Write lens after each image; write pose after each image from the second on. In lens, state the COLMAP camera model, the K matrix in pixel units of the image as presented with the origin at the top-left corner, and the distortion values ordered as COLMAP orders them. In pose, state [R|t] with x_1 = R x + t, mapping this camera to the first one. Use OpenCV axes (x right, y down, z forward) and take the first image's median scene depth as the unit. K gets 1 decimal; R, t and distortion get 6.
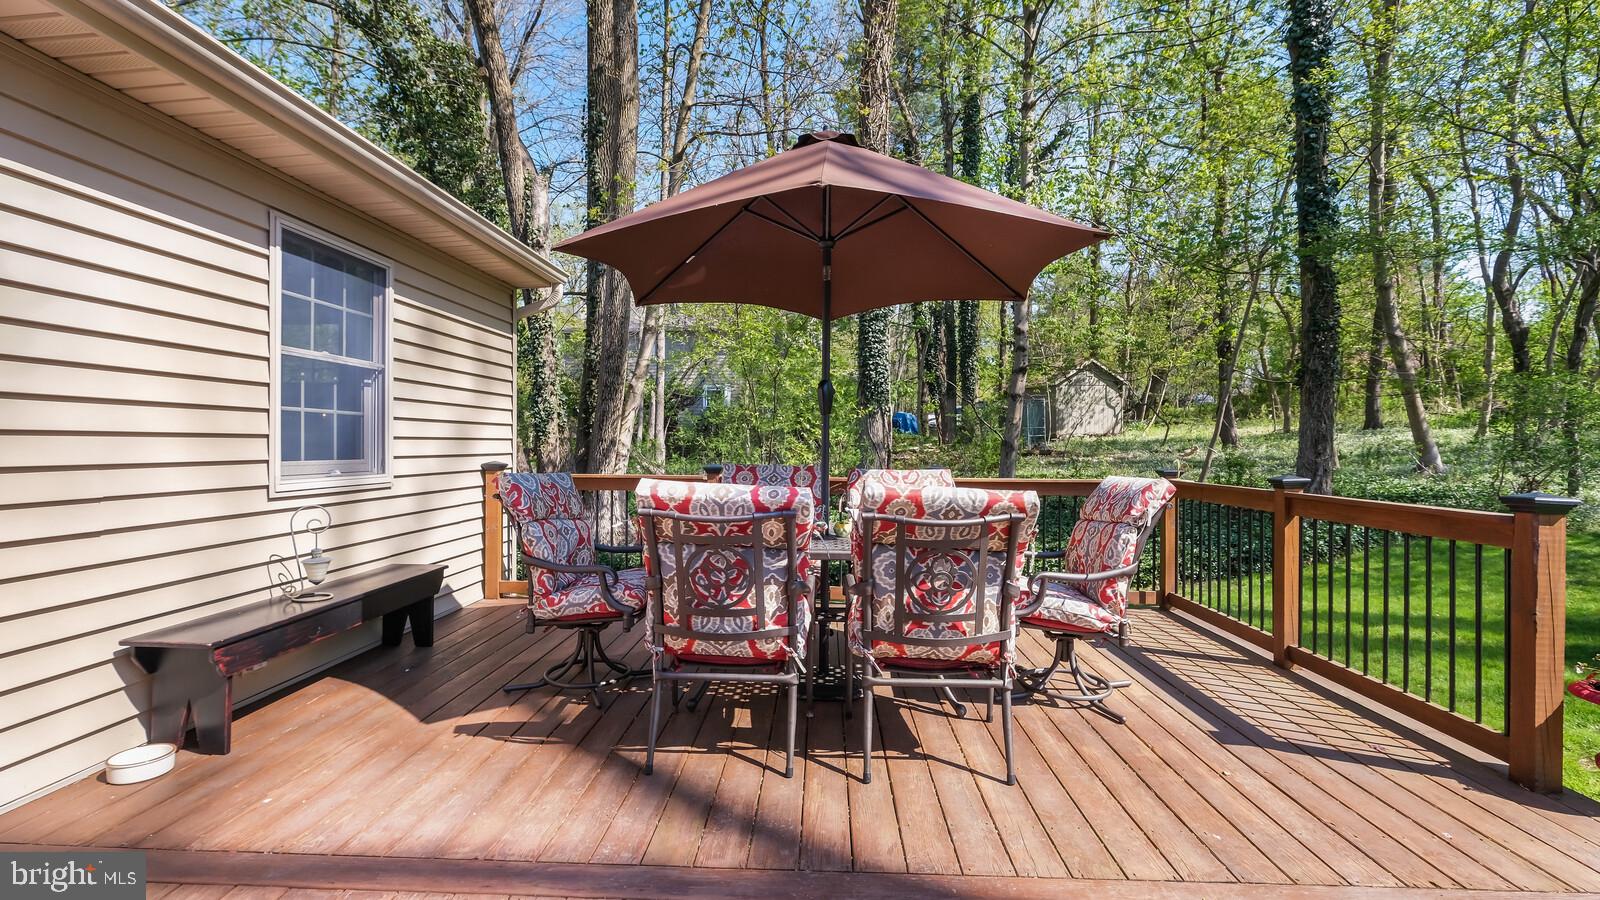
lens RADIAL K [[716.8, 0, 795.9], [0, 716.8, 447.3], [0, 0, 1]] dist [-0.000642, 0.000223]
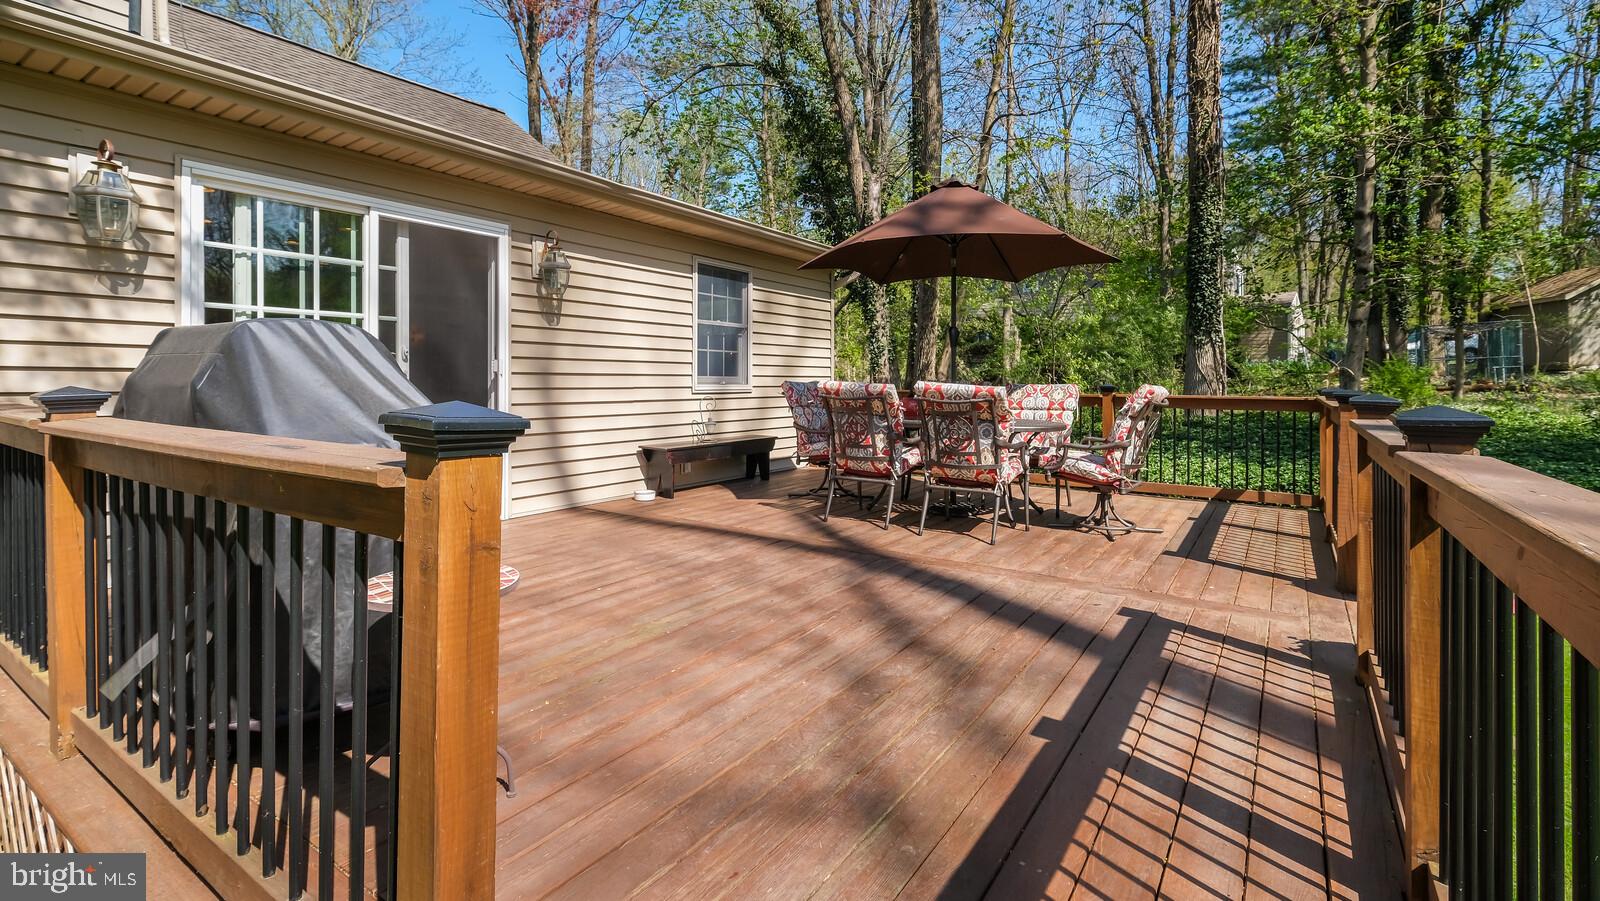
lens RADIAL K [[730.9, 0, 798.4], [0, 730.9, 385.9], [0, 0, 1]] dist [-0.001226, -0.000048]
pose [[0.852869, 0.006340, -0.522086, 0.666043], [-0.005068, 0.999980, 0.003865, 0.041687], [0.522100, -0.000651, 0.852884, -0.681822]]
